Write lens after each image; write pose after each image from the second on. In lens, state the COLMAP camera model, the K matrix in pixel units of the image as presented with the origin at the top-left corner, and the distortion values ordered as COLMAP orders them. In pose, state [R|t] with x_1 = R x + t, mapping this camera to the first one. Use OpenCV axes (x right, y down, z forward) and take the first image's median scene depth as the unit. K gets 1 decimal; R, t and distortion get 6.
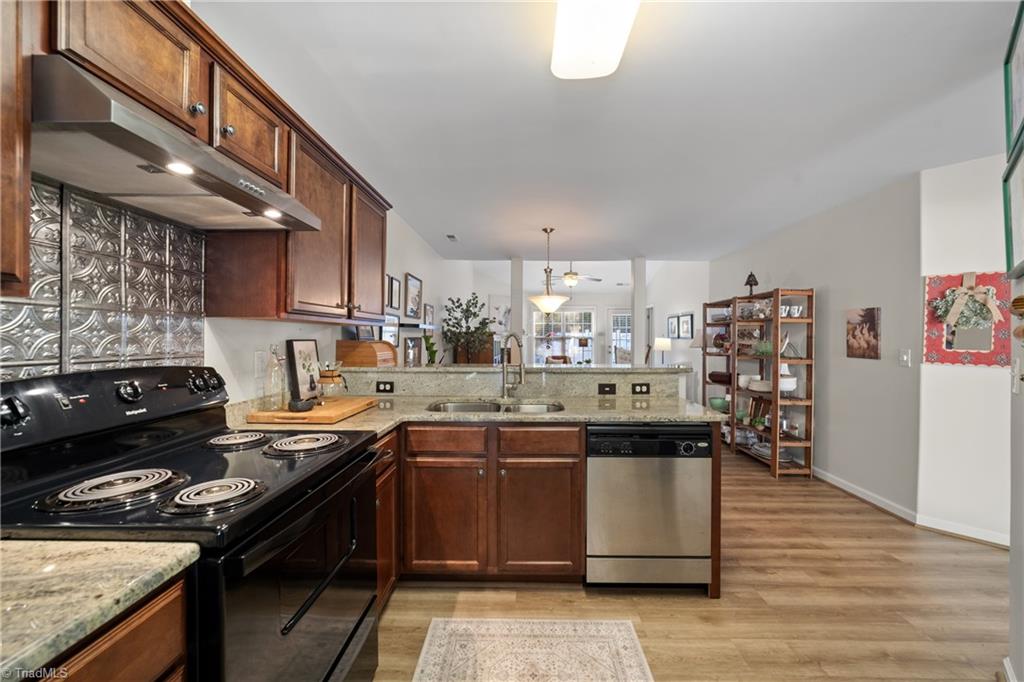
lens RADIAL K [[396.6, 0, 517.9], [0, 396.6, 341.1], [0, 0, 1]] dist [-0.008008, 0.001242]
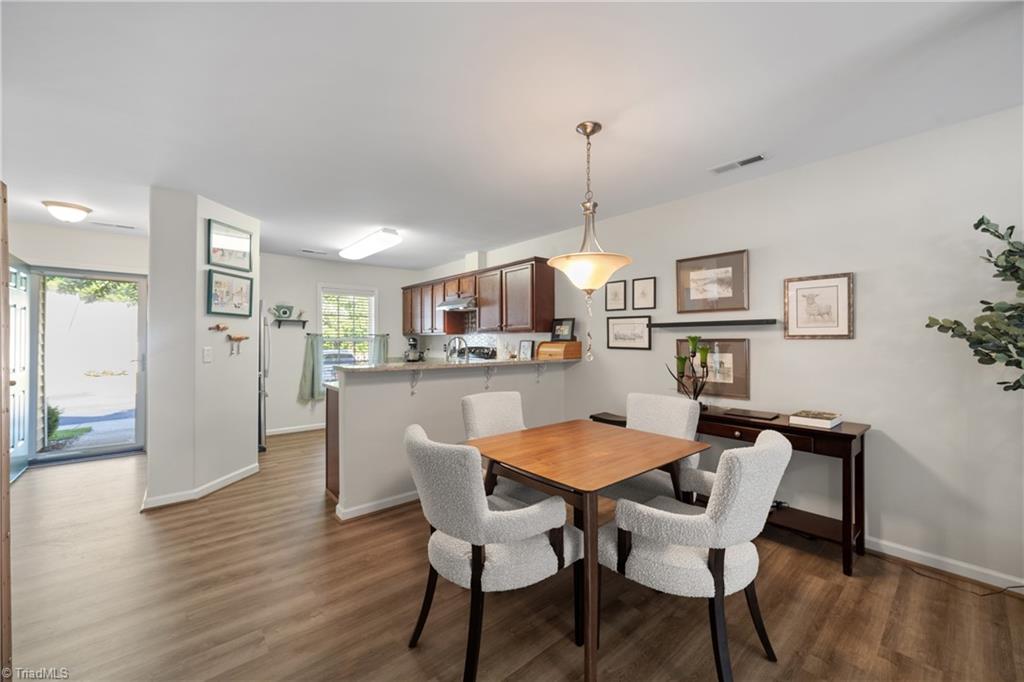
lens RADIAL K [[396.6, 0, 516.4], [0, 396.6, 331.3], [0, 0, 1]] dist [-0.008008, 0.001242]
pose [[-0.742541, -0.013696, -0.669661, 0.851258], [-0.004092, 0.999865, -0.015913, -0.018165], [0.669789, -0.009076, -0.742496, 2.308476]]
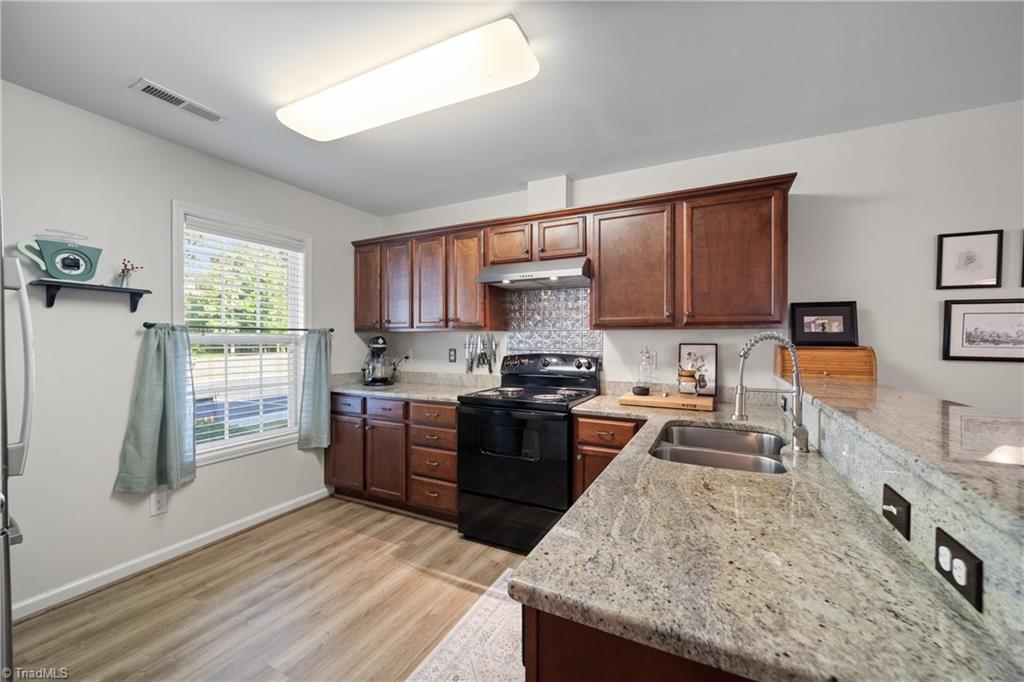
lens RADIAL K [[396.6, 0, 520.1], [0, 396.6, 340.8], [0, 0, 1]] dist [-0.008008, 0.001242]
pose [[-0.427639, -0.000297, -0.903949, 0.655228], [-0.010465, 0.999935, 0.004622, -0.011351], [0.903889, 0.011436, -0.427614, 0.915804]]
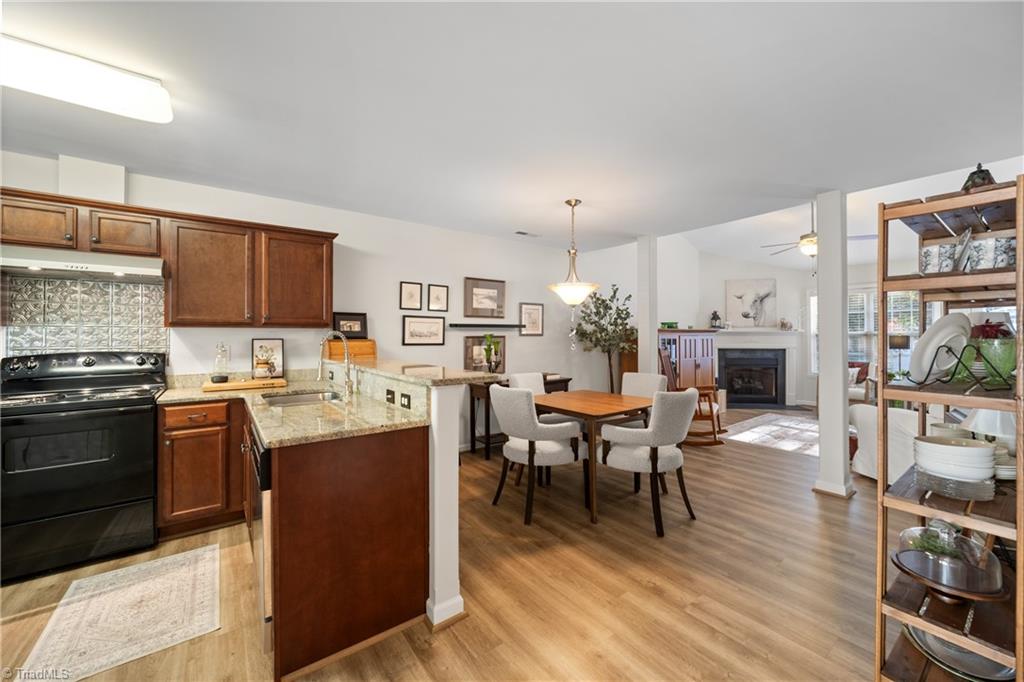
lens RADIAL K [[396.6, 0, 514.4], [0, 396.6, 338.3], [0, 0, 1]] dist [-0.008008, 0.001242]
pose [[0.608092, 0.002166, -0.793864, 1.113767], [-0.002074, 0.999997, 0.001139, -0.008217], [0.793864, 0.000954, 0.608094, 0.735417]]
